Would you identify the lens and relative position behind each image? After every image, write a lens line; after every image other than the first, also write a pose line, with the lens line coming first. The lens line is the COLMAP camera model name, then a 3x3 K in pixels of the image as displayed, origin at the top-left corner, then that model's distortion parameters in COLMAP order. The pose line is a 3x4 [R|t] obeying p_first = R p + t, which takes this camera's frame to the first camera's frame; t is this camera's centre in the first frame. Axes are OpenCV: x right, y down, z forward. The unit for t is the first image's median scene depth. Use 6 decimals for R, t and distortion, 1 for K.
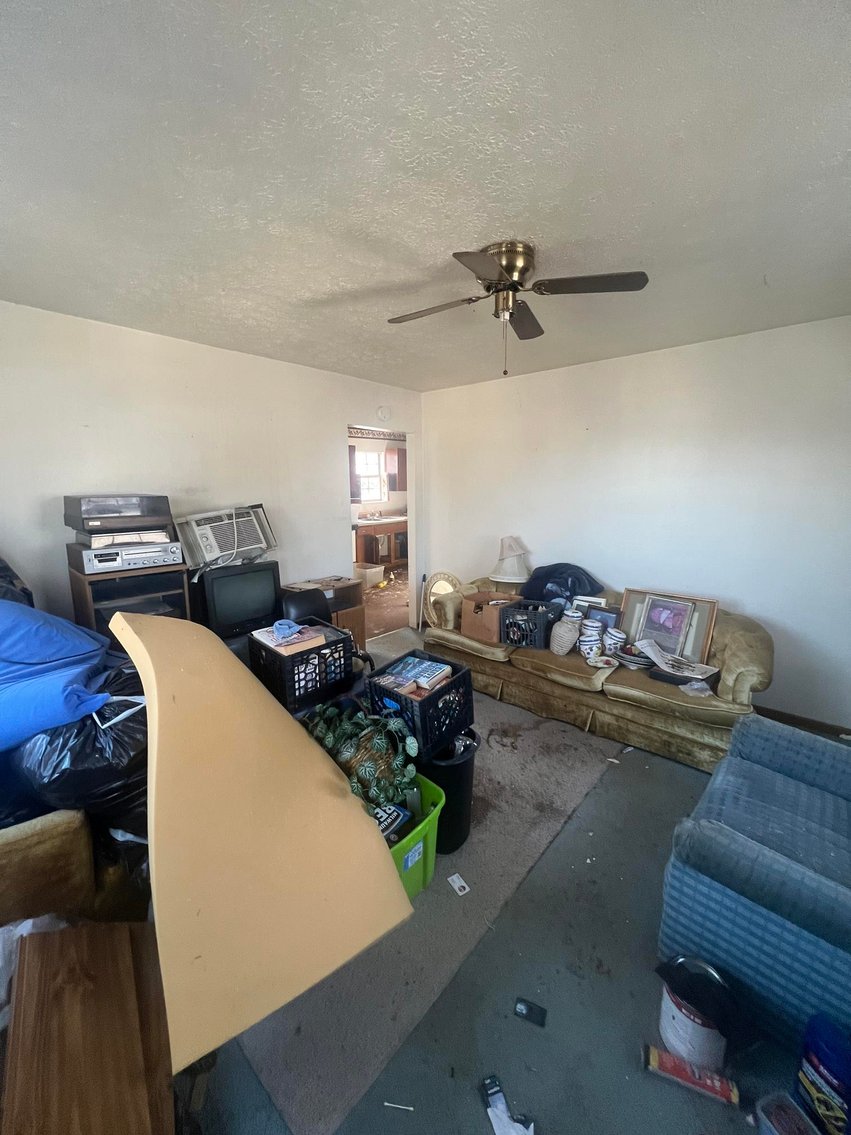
lens RADIAL K [[454.1, 0, 424.7], [0, 454.1, 564.3], [0, 0, 1]] dist [-0.000534, 0.000158]
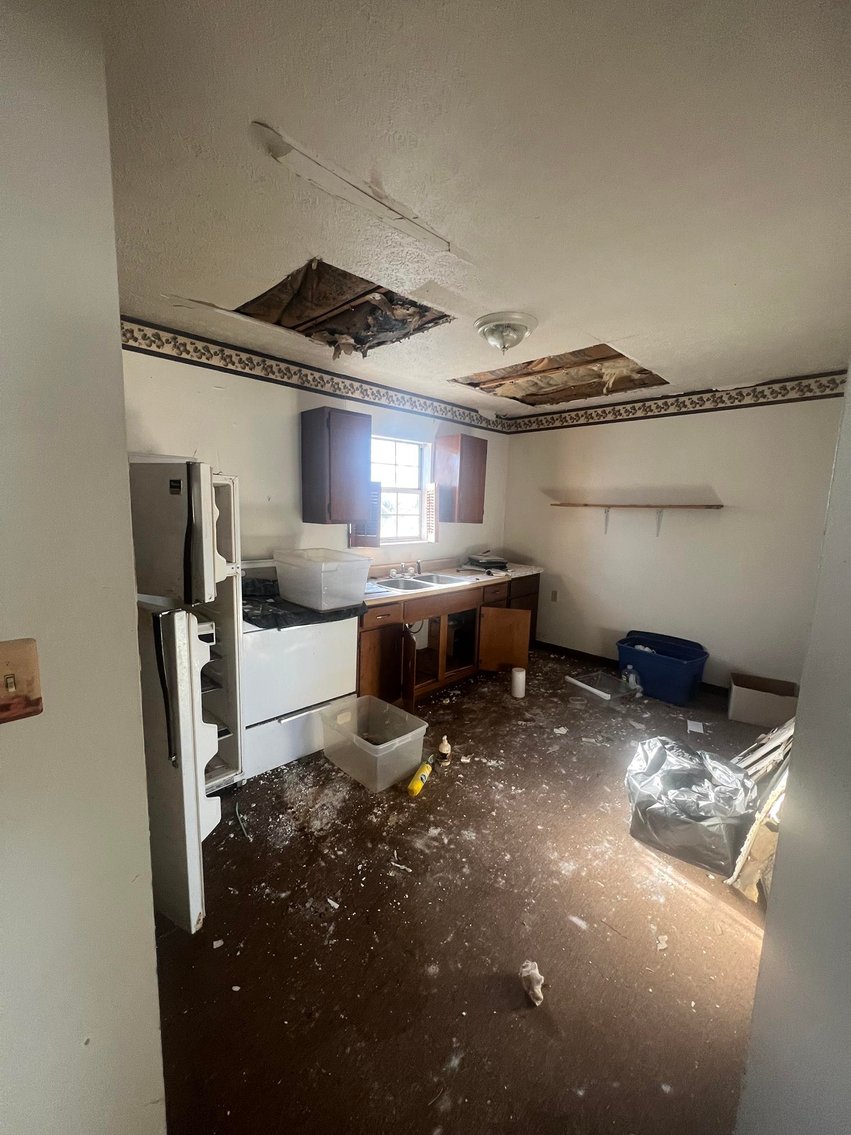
lens RADIAL K [[454.1, 0, 426.2], [0, 454.1, 569.5], [0, 0, 1]] dist [-0.000534, 0.000158]
pose [[0.997527, 0.050680, -0.048696, -0.068634], [-0.053157, 0.997282, -0.051013, -0.089768], [0.045978, 0.053476, 0.997510, 0.546232]]
